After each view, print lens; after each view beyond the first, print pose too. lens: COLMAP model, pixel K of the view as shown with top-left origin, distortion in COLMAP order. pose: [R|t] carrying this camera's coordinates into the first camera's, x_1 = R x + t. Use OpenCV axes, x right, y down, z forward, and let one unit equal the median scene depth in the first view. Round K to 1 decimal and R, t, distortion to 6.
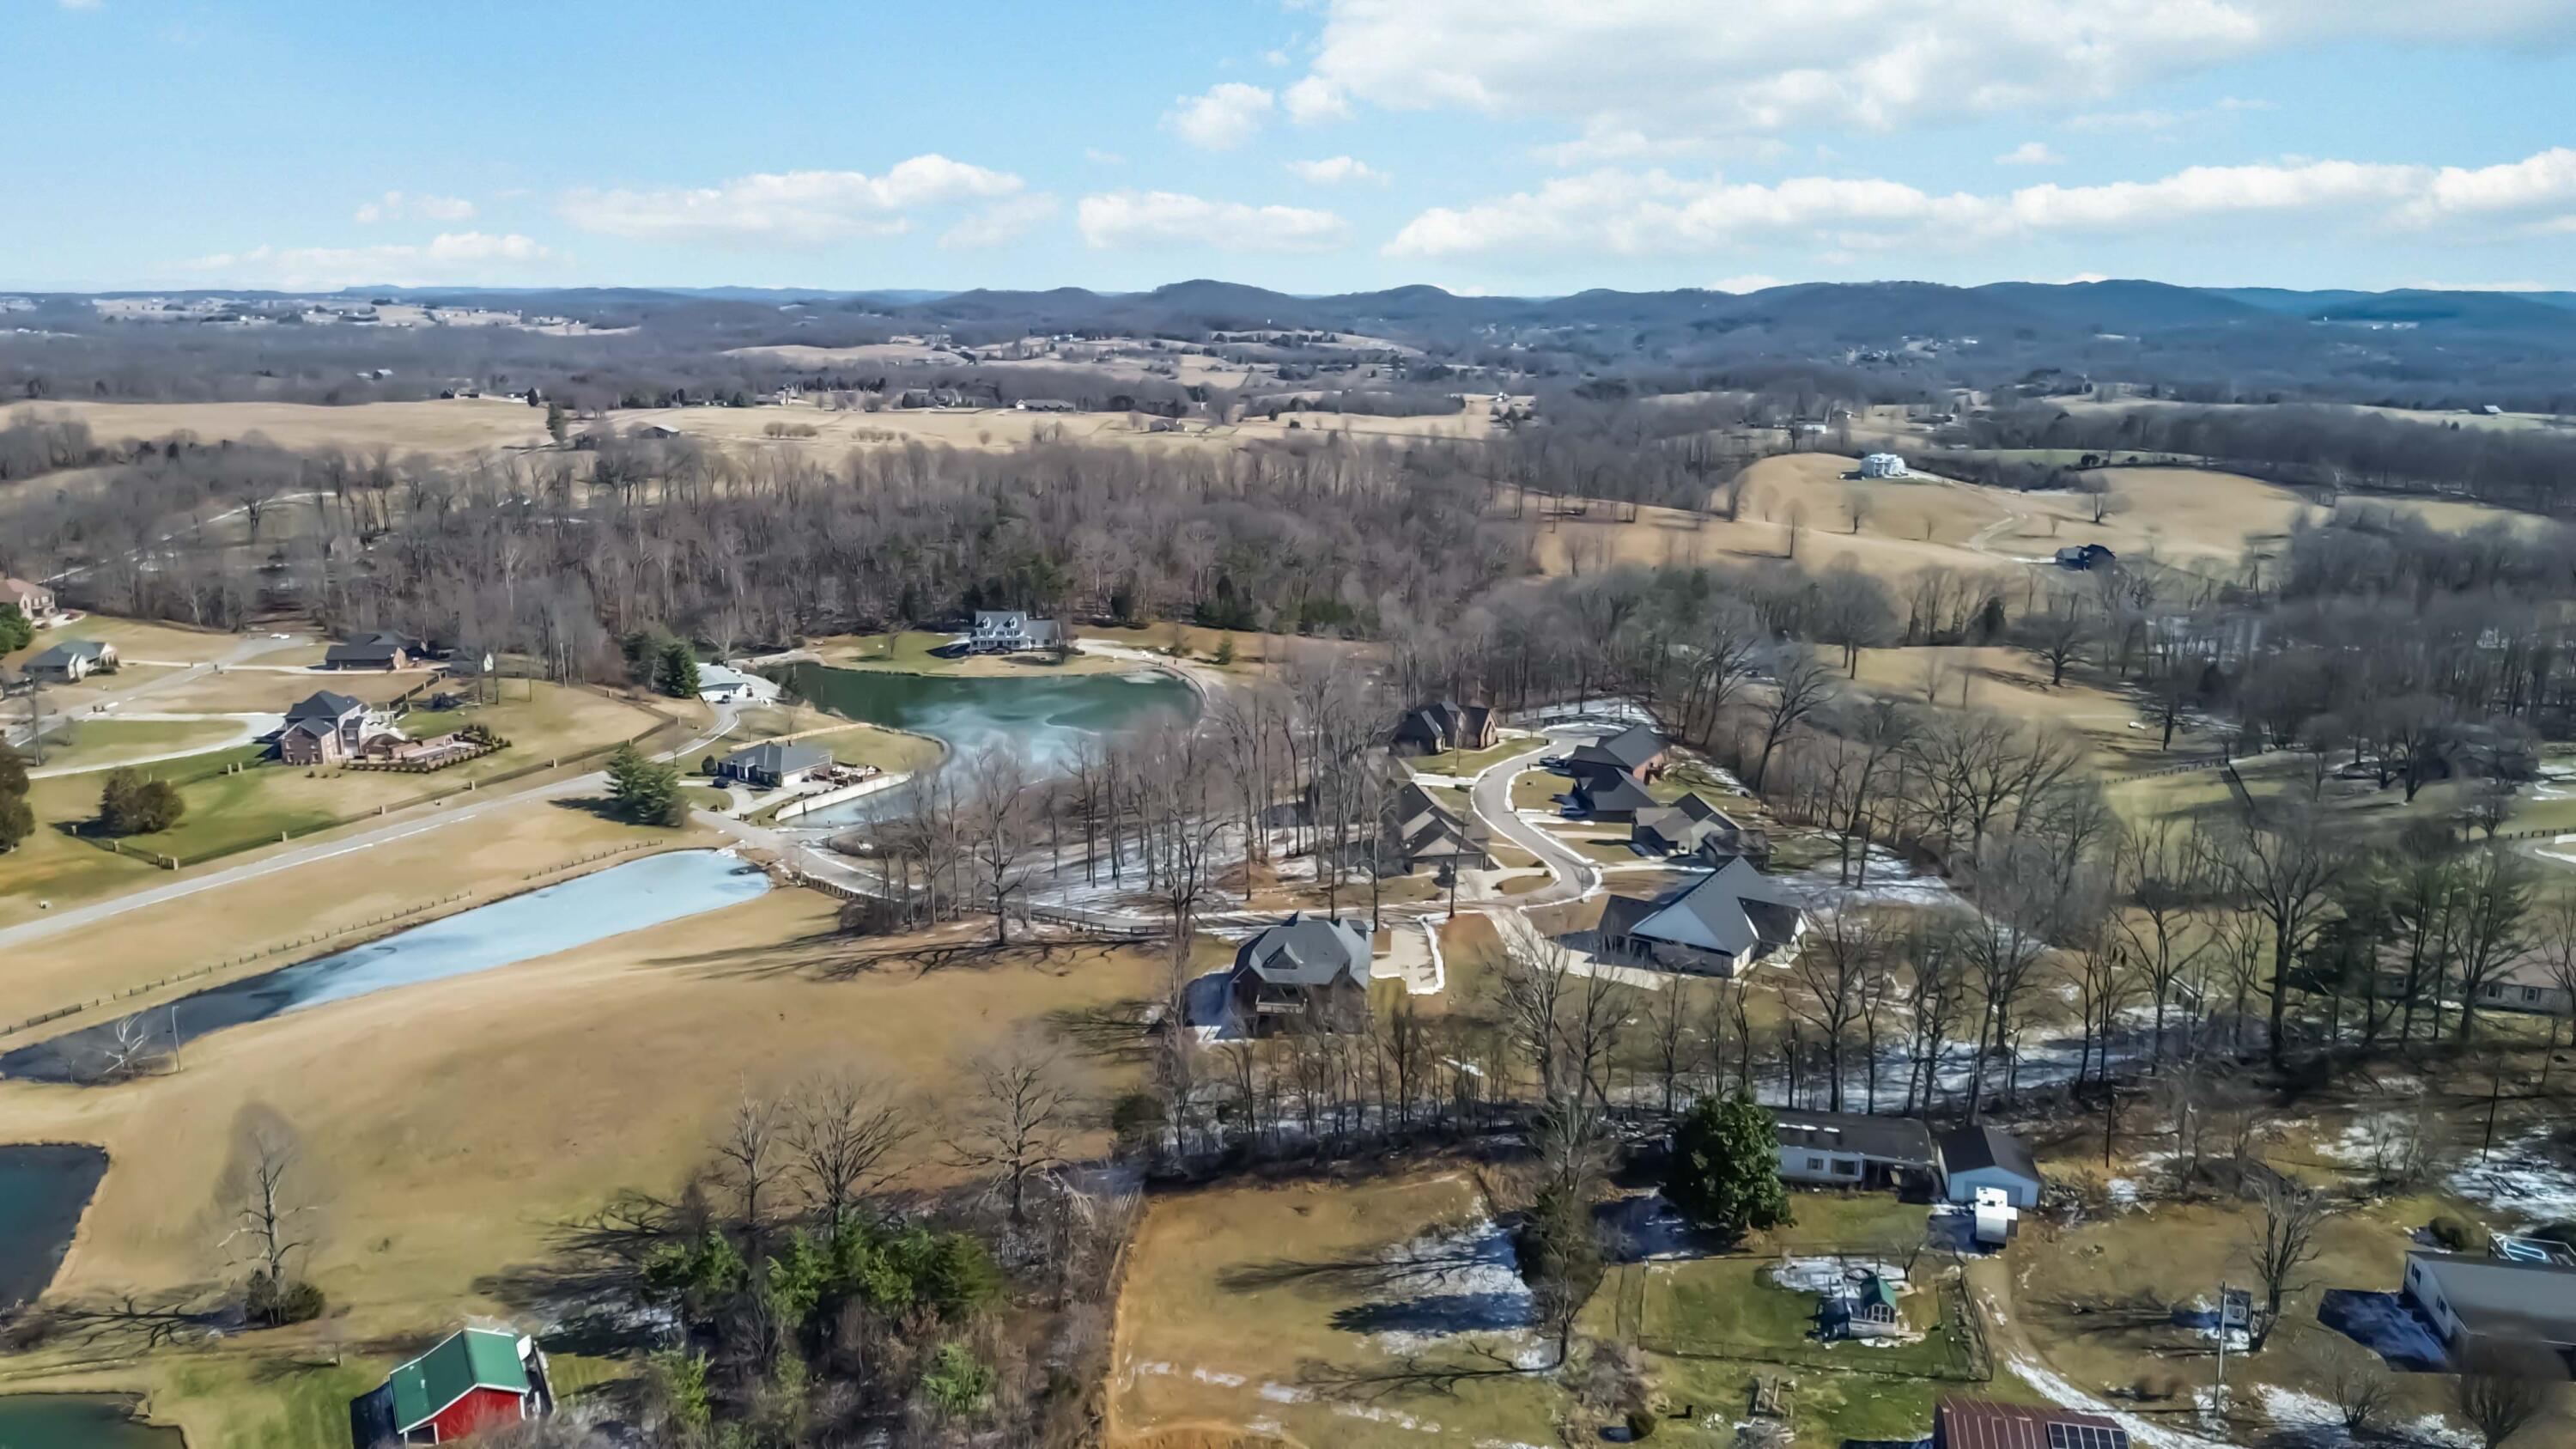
lens RADIAL K [[1789.4, 0, 1284.8], [0, 1789.4, 724.8], [0, 0, 1]] dist [0.078398, -0.096299]
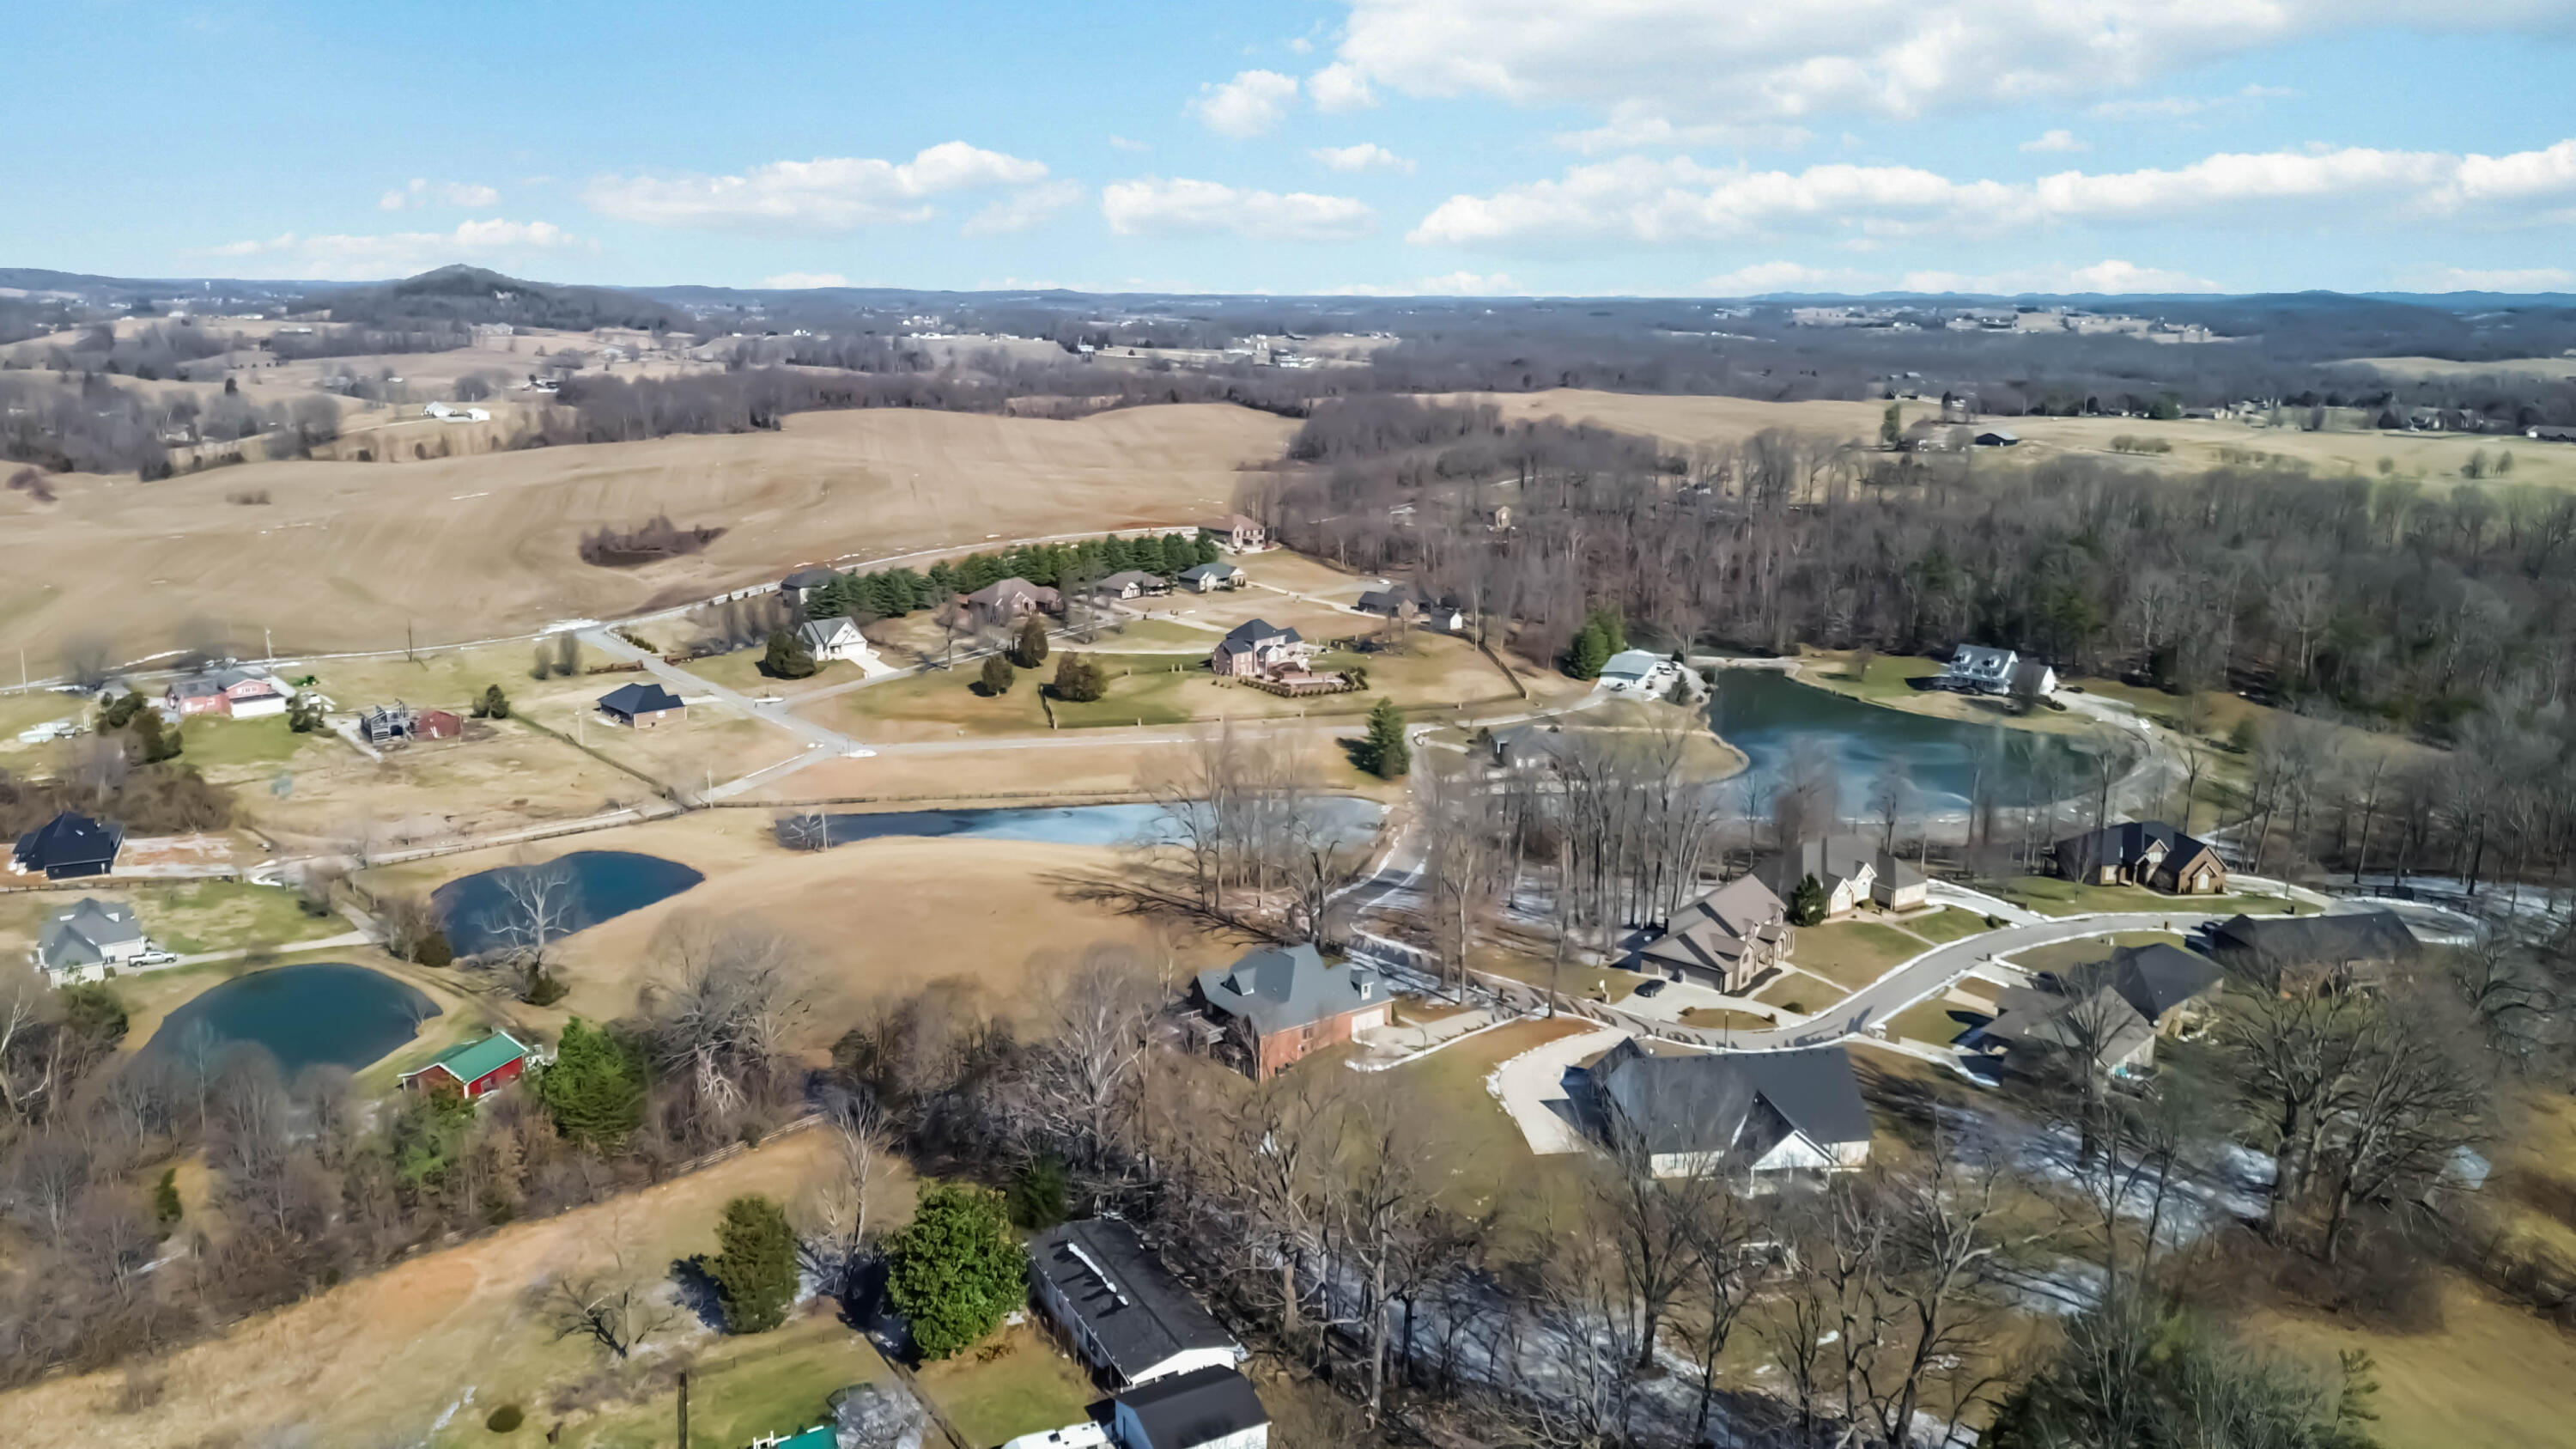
lens RADIAL K [[1789.4, 0, 1284.8], [0, 1789.4, 724.8], [0, 0, 1]] dist [0.078398, -0.096299]
pose [[0.656265, 0.175085, -0.733935, 0.317554], [-0.178194, 0.981154, 0.074724, -0.035447], [0.733187, 0.081744, 0.675097, 0.172774]]
